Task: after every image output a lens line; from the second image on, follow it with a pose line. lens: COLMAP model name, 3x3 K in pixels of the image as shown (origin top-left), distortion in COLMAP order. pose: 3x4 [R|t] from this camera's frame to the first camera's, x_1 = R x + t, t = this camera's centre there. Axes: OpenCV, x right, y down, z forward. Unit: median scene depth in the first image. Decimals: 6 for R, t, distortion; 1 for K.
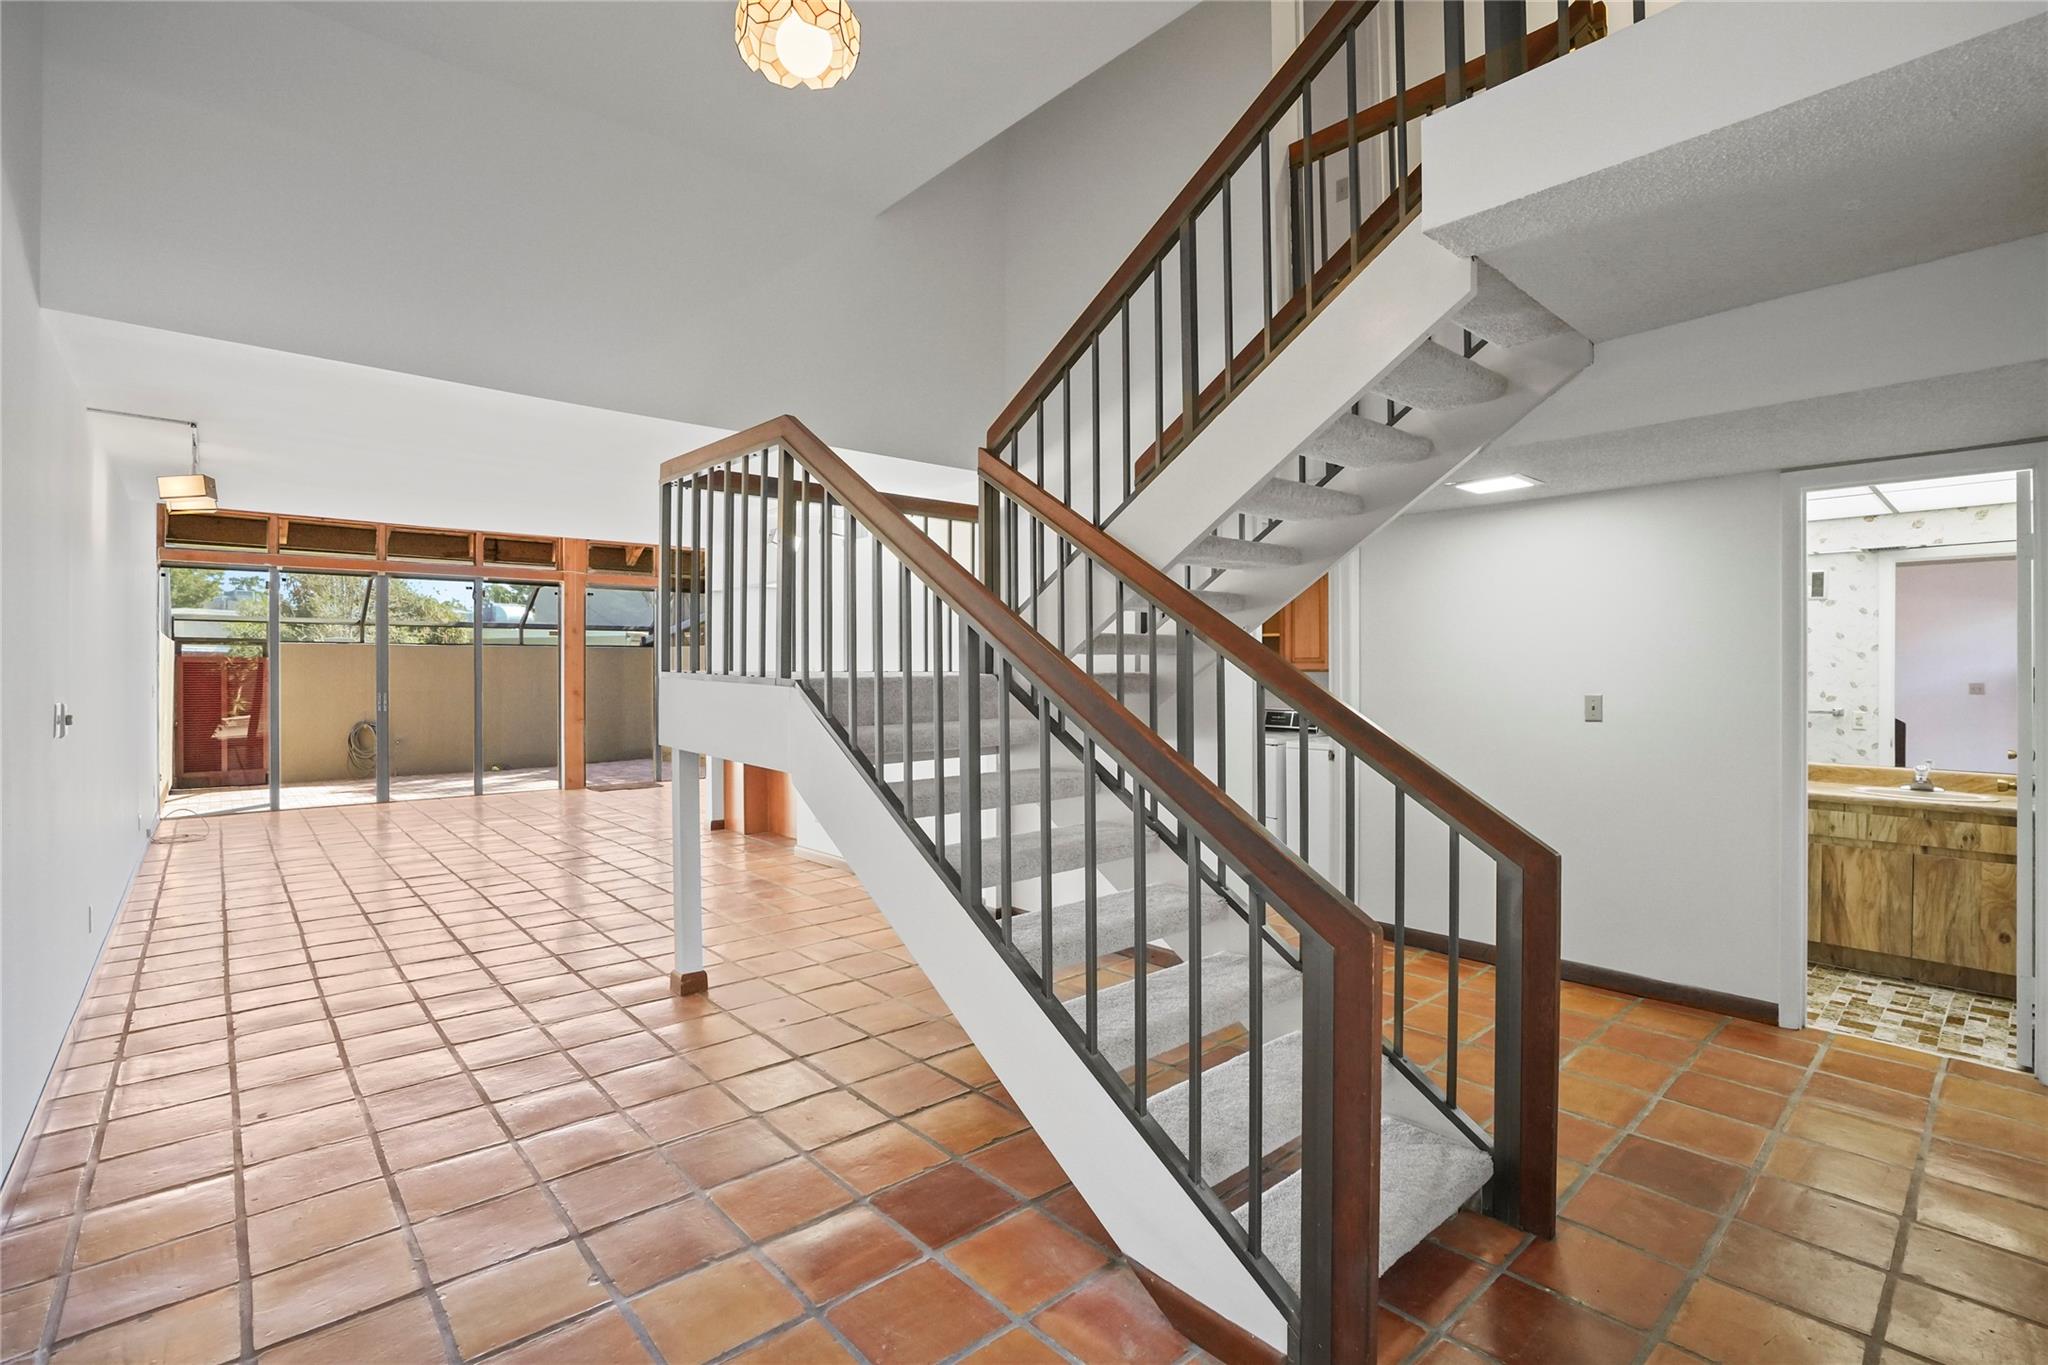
lens RADIAL K [[941.2, 0, 1028.7], [0, 941.2, 685.2], [0, 0, 1]] dist [-0.019222, 0.004526]
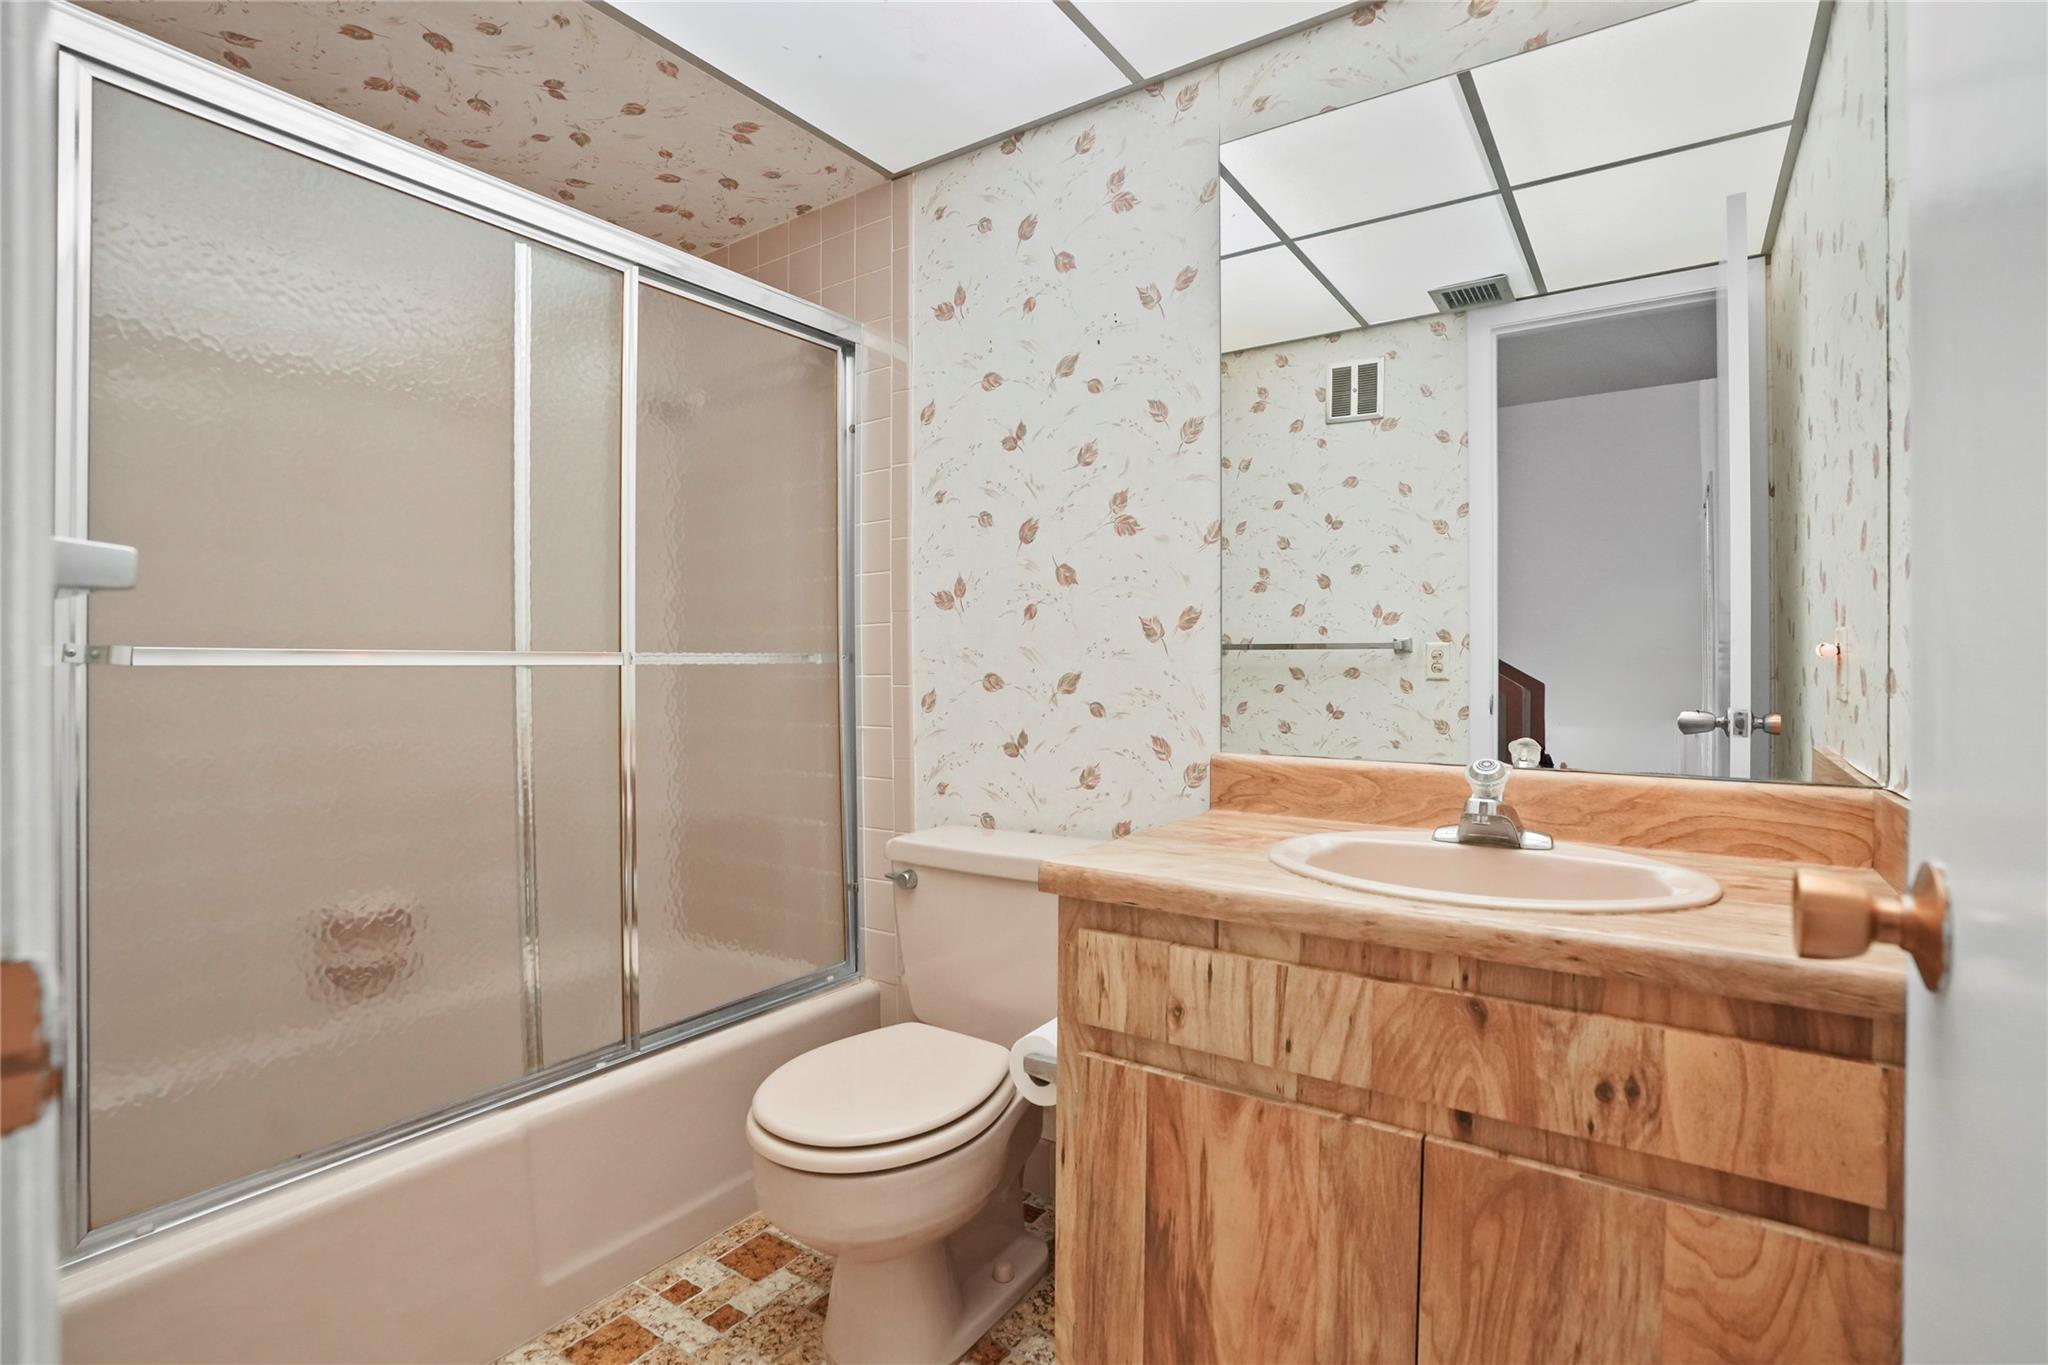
lens RADIAL K [[941.2, 0, 1036.3], [0, 941.2, 689.9], [0, 0, 1]] dist [-0.019222, 0.004526]
pose [[0.973210, -0.005433, 0.229856, 0.784977], [0.001343, 0.999838, 0.017945, 0.060309], [-0.229916, -0.017156, 0.973059, 0.774234]]
